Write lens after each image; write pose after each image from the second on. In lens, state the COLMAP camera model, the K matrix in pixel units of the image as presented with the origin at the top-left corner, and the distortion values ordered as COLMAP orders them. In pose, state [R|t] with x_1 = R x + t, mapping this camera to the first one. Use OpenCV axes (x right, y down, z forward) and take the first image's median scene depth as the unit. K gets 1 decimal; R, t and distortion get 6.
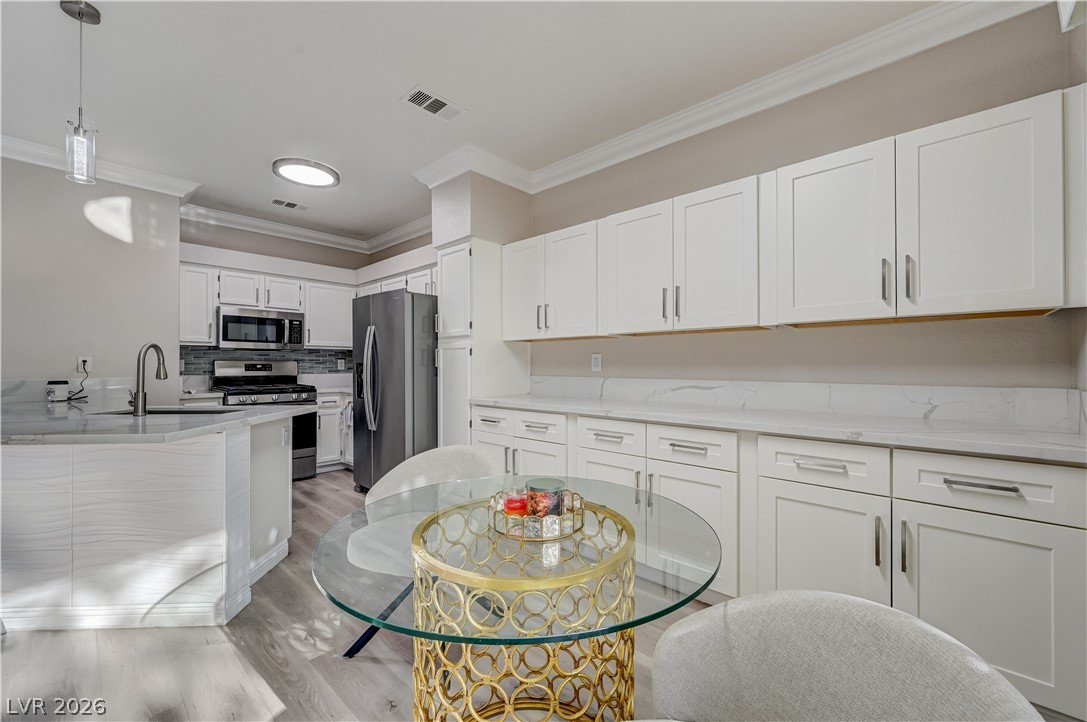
lens RADIAL K [[432.7, 0, 548.5], [0, 432.7, 363.9], [0, 0, 1]] dist [-0.001179, -0.000212]
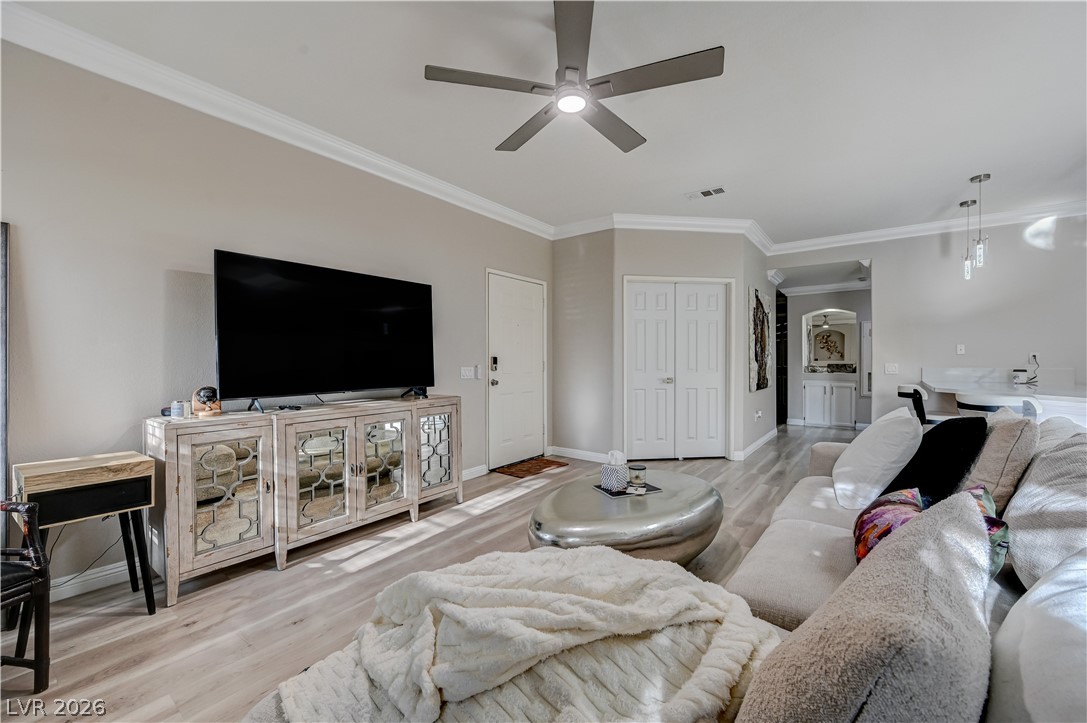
lens RADIAL K [[431.3, 0, 545.3], [0, 431.3, 360.9], [0, 0, 1]] dist [-0.001500, 0.000098]
pose [[0.084893, 0.008526, -0.996354, 0.141426], [0.002627, 0.999958, 0.008781, -0.005365], [0.996387, -0.003363, 0.084867, -0.565278]]
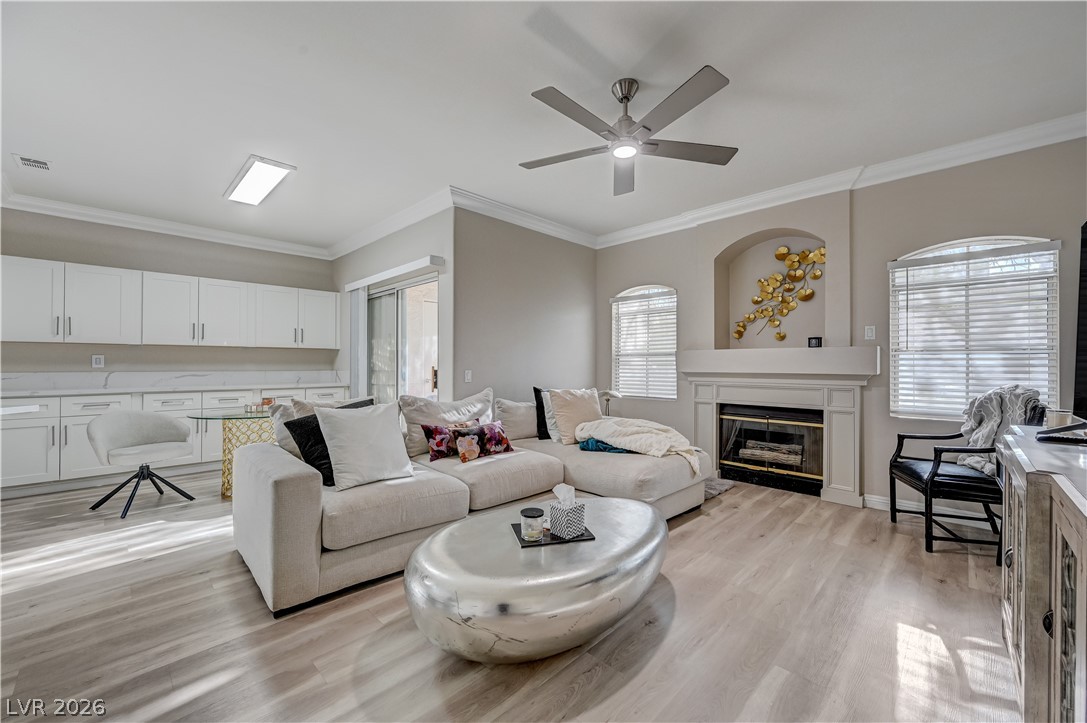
lens RADIAL K [[431.3, 0, 545.3], [0, 431.3, 360.9], [0, 0, 1]] dist [-0.001500, 0.000098]
pose [[0.042652, 0.009133, 0.999048, -0.984474], [-0.005967, 0.999943, -0.008887, -0.000574], [-0.999072, -0.005582, 0.042704, -0.399338]]
